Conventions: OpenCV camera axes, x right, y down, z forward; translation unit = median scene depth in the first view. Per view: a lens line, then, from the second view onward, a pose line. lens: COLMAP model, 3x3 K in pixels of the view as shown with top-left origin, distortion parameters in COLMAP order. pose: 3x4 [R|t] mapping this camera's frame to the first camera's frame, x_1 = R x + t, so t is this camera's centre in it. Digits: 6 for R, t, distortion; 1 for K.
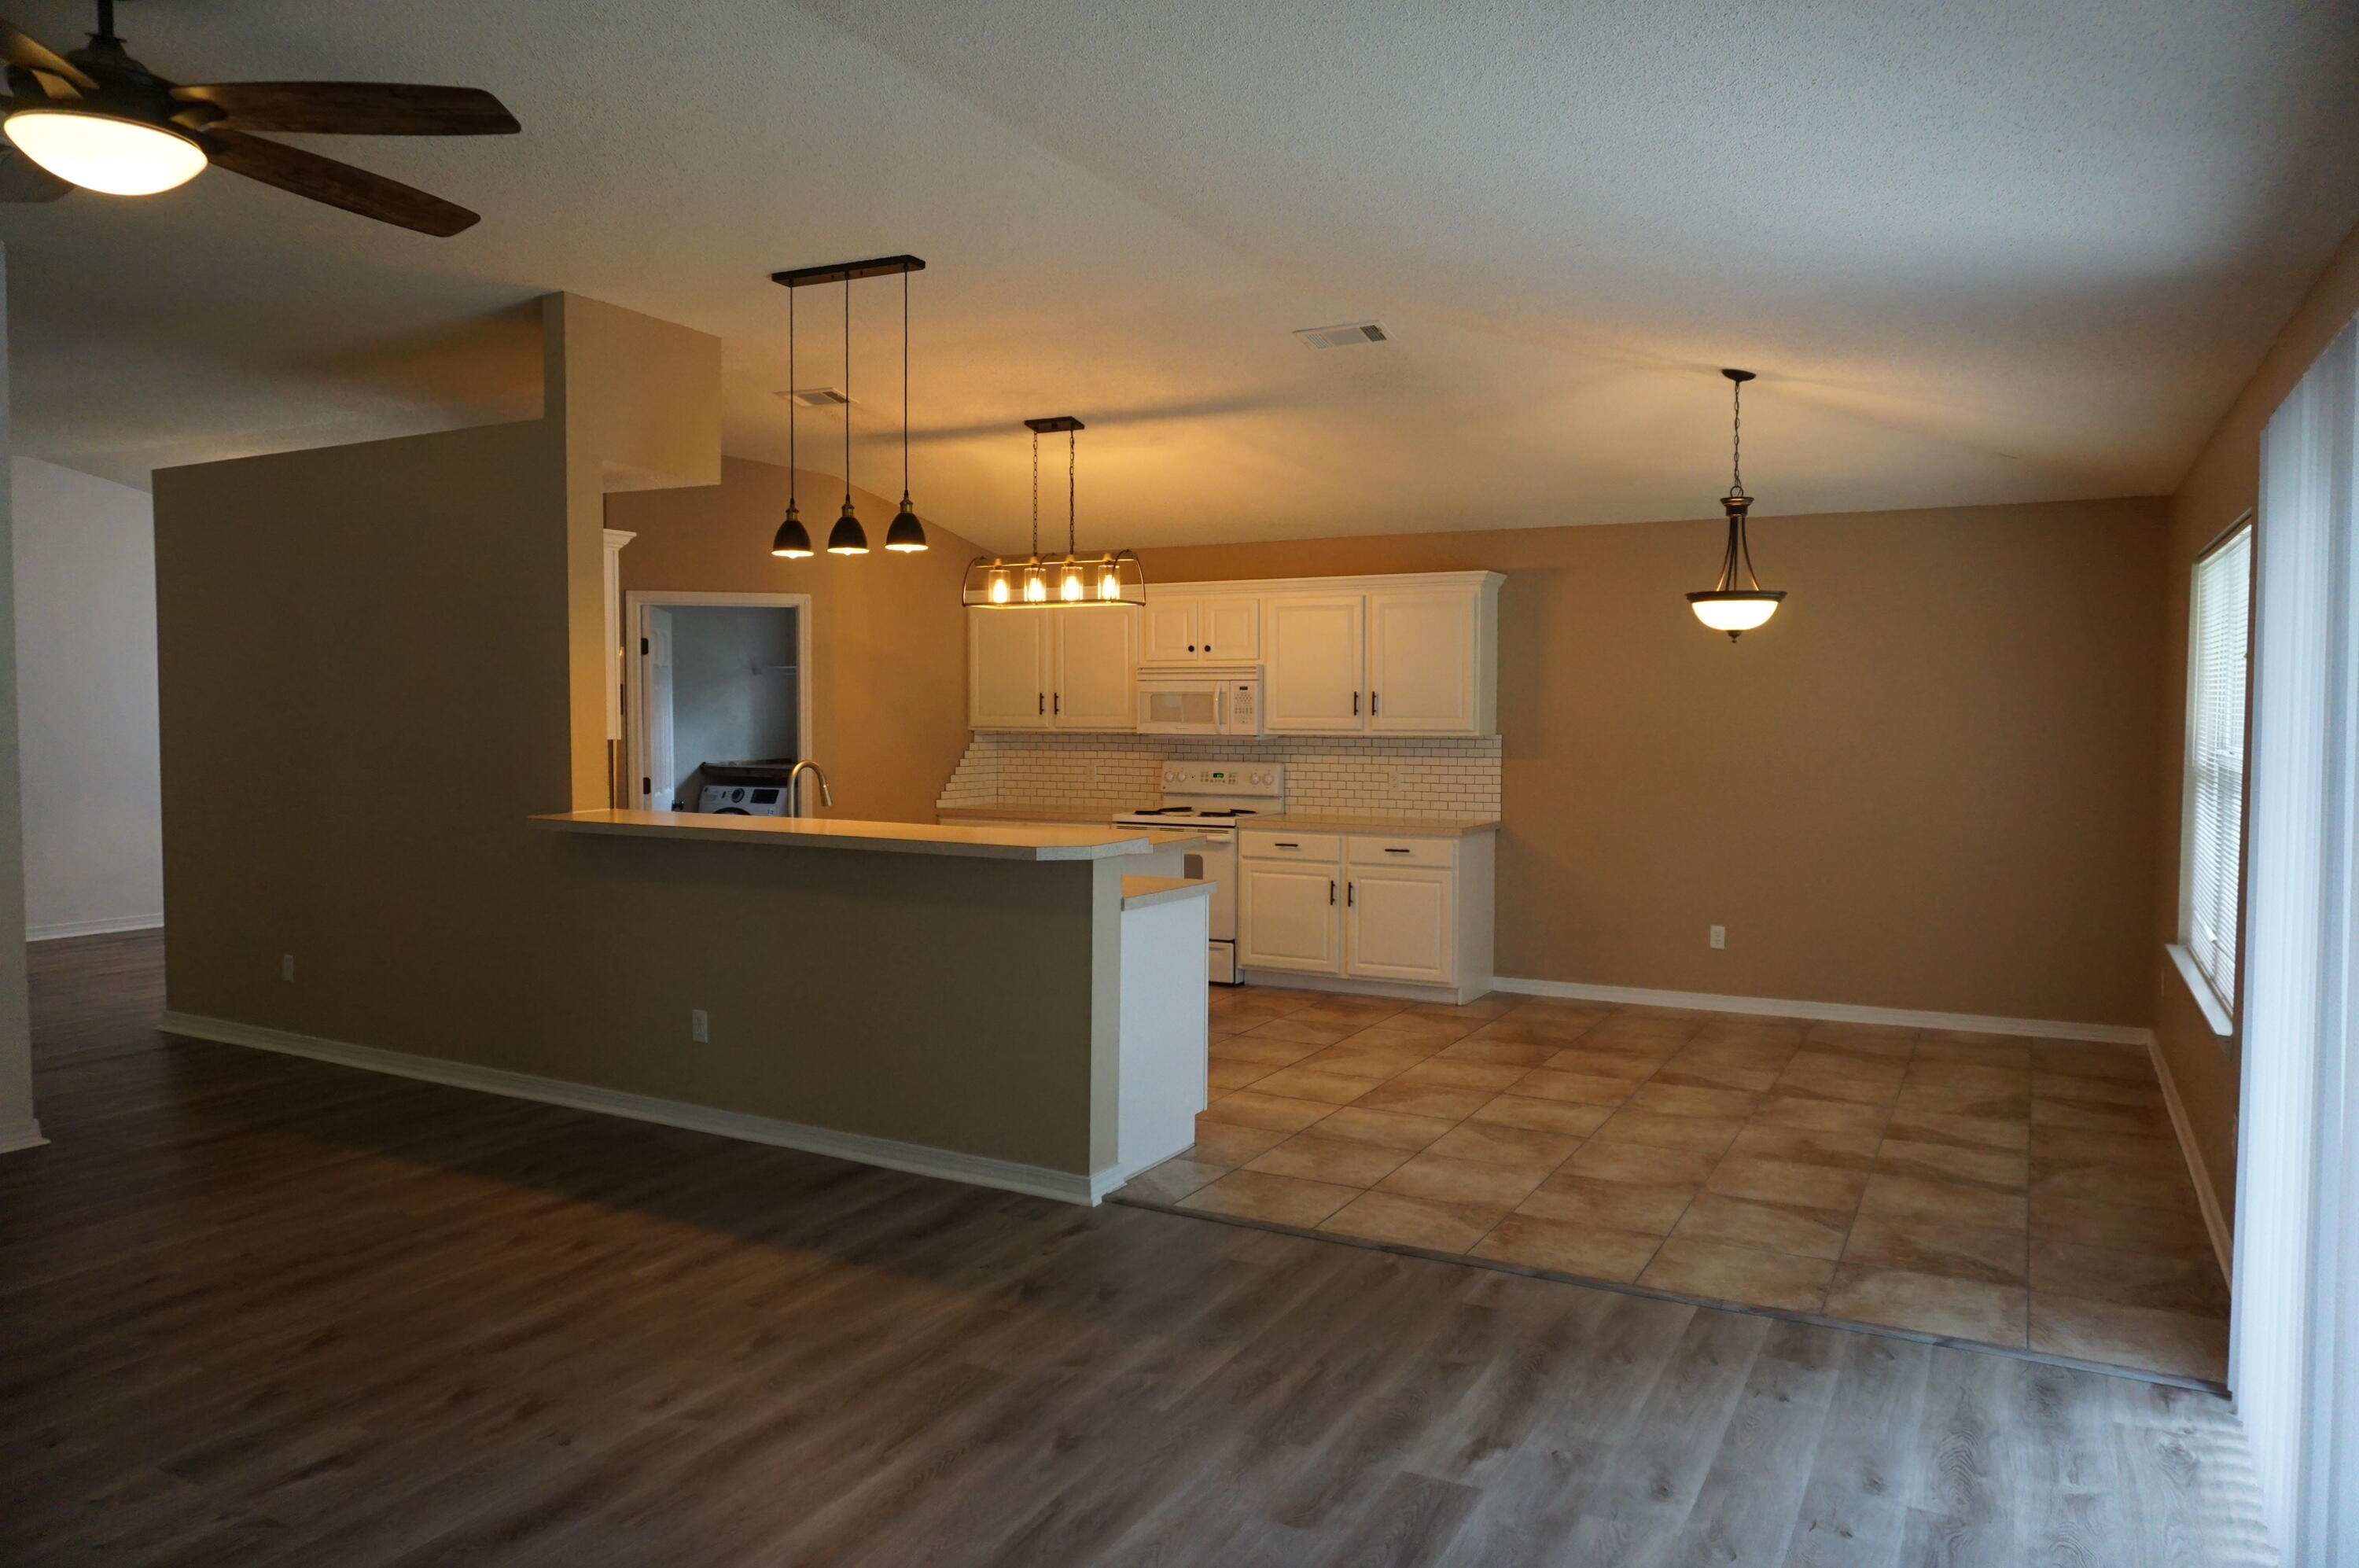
lens RADIAL K [[1580.8, 0, 1182.4], [0, 1580.8, 801.7], [0, 0, 1]] dist [-0.049940, 0.035217]
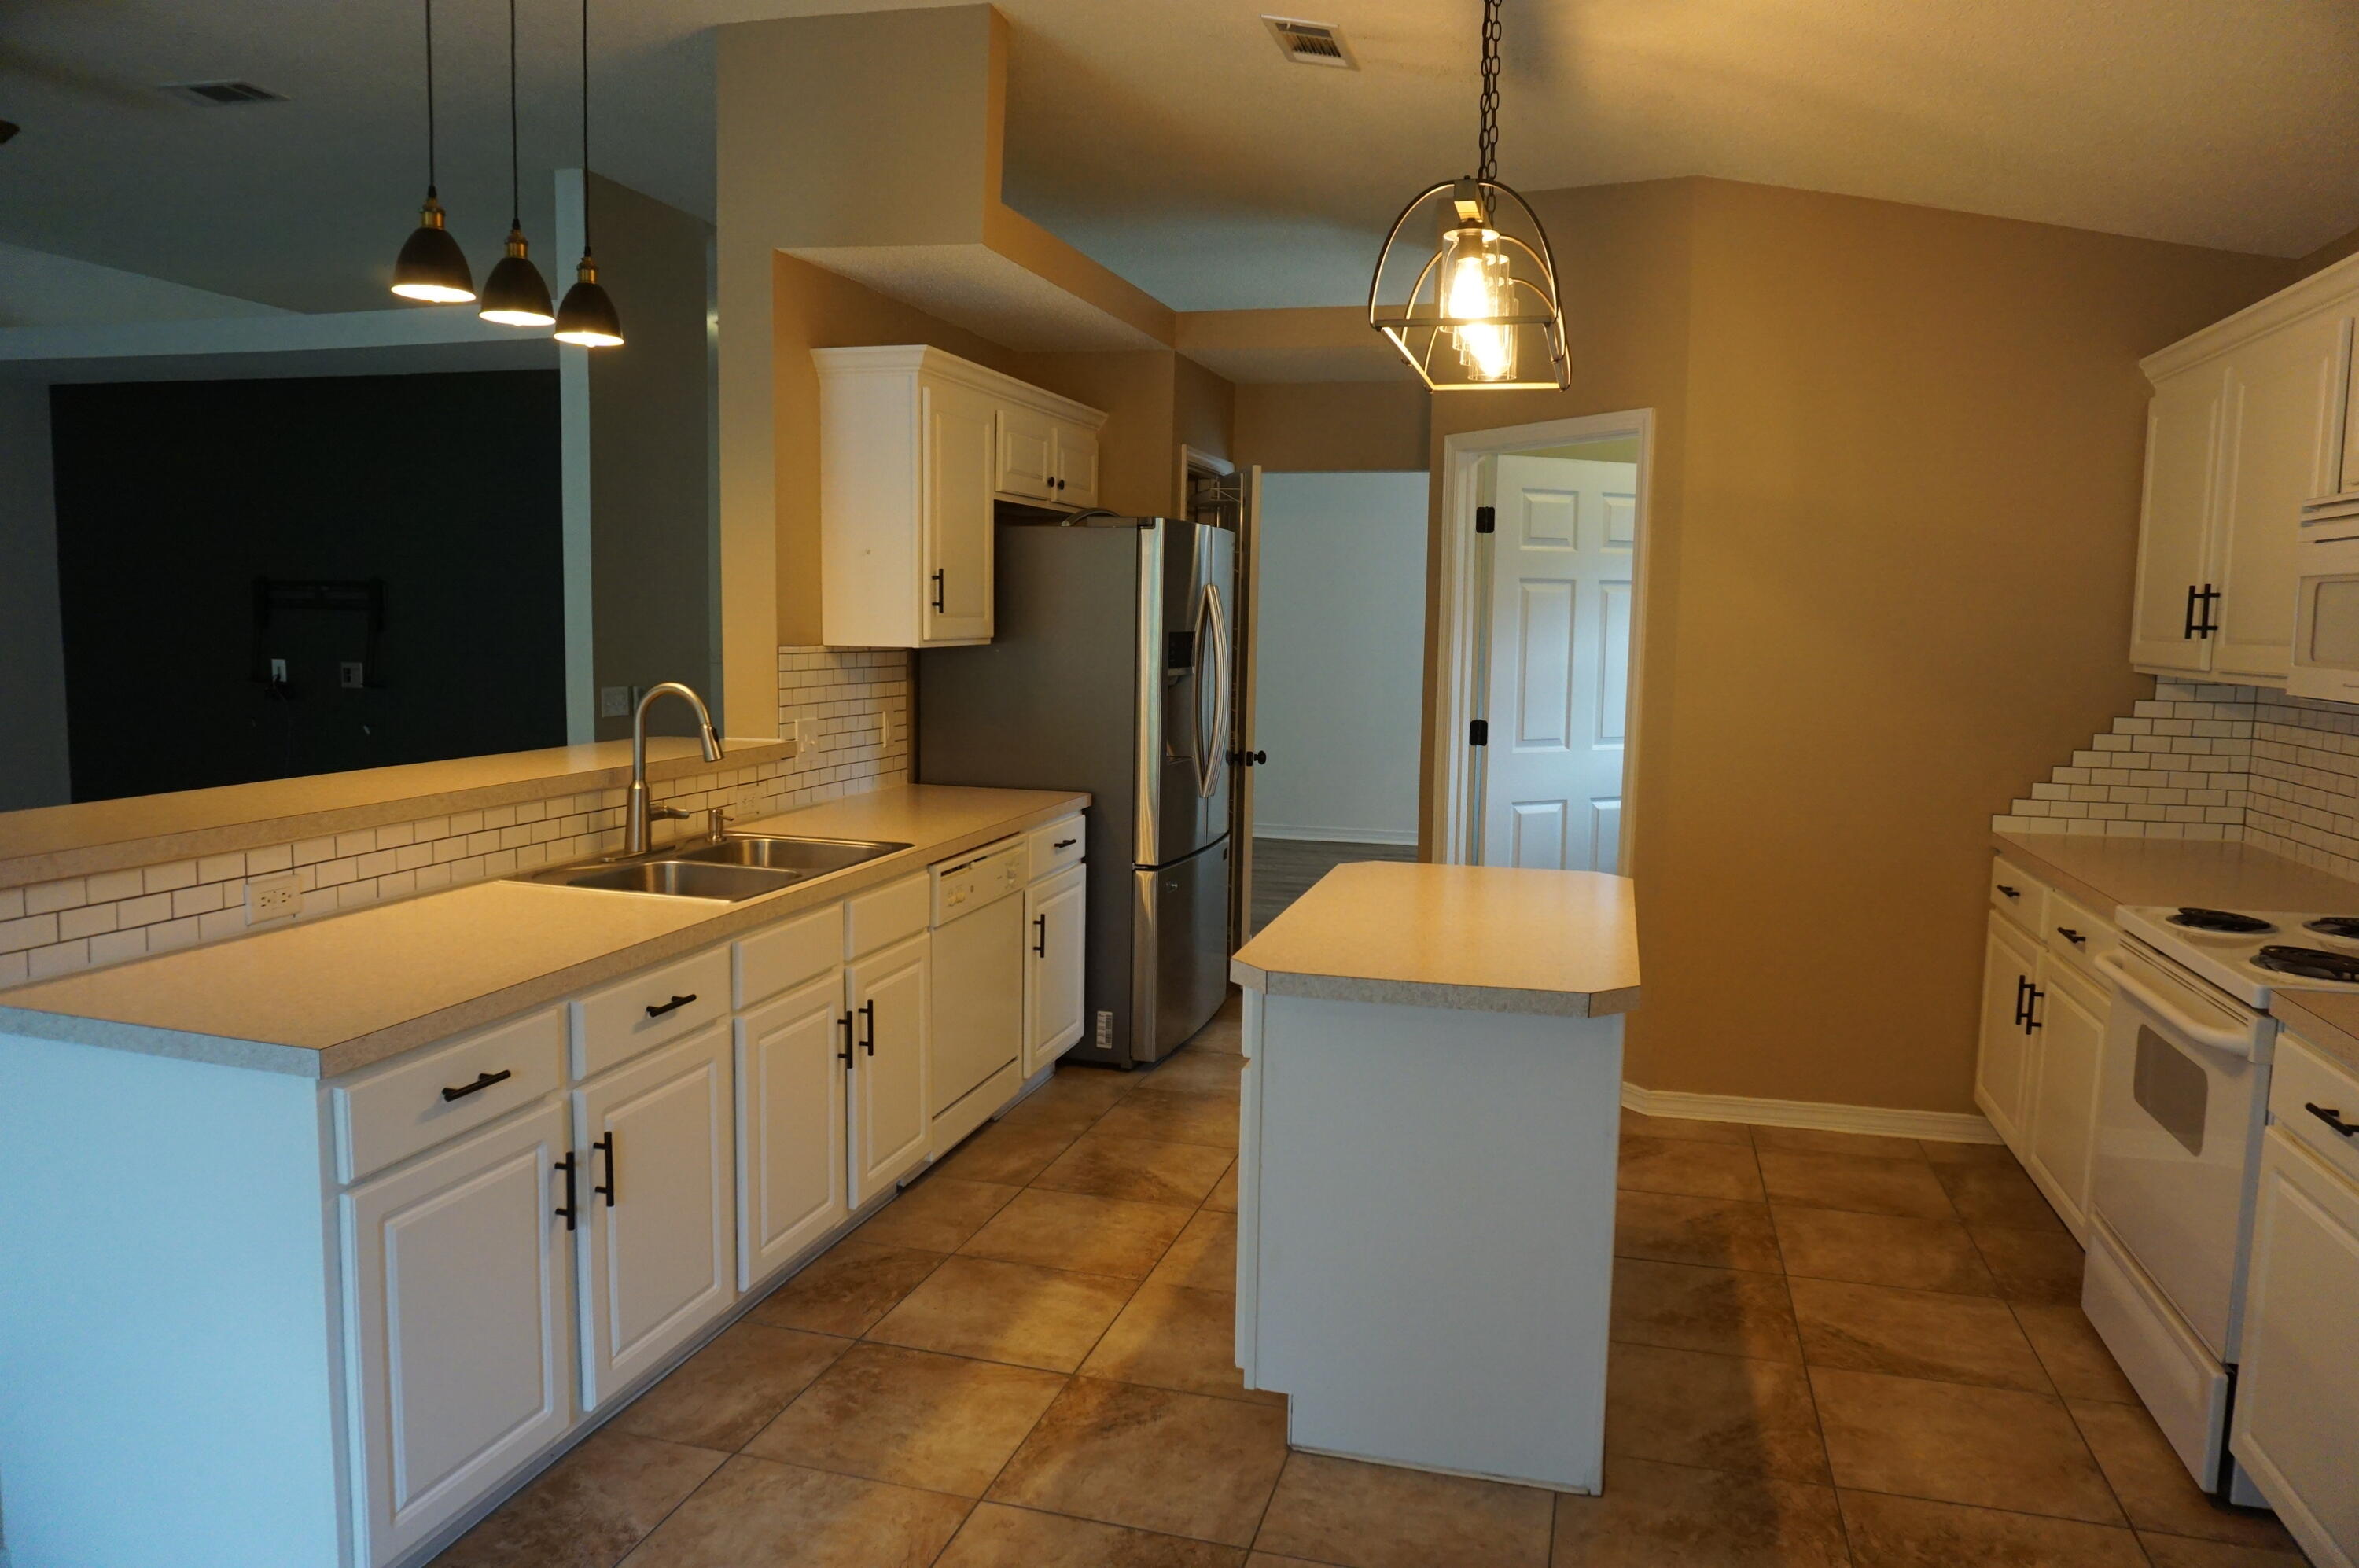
lens RADIAL K [[1580.8, 0, 1177.3], [0, 1580.8, 790.9], [0, 0, 1]] dist [-0.049940, 0.035217]
pose [[0.217963, 0.085978, -0.972162, 0.376275], [-0.085214, 0.993984, 0.068802, -0.029849], [0.972230, 0.067846, 0.223978, 1.001472]]
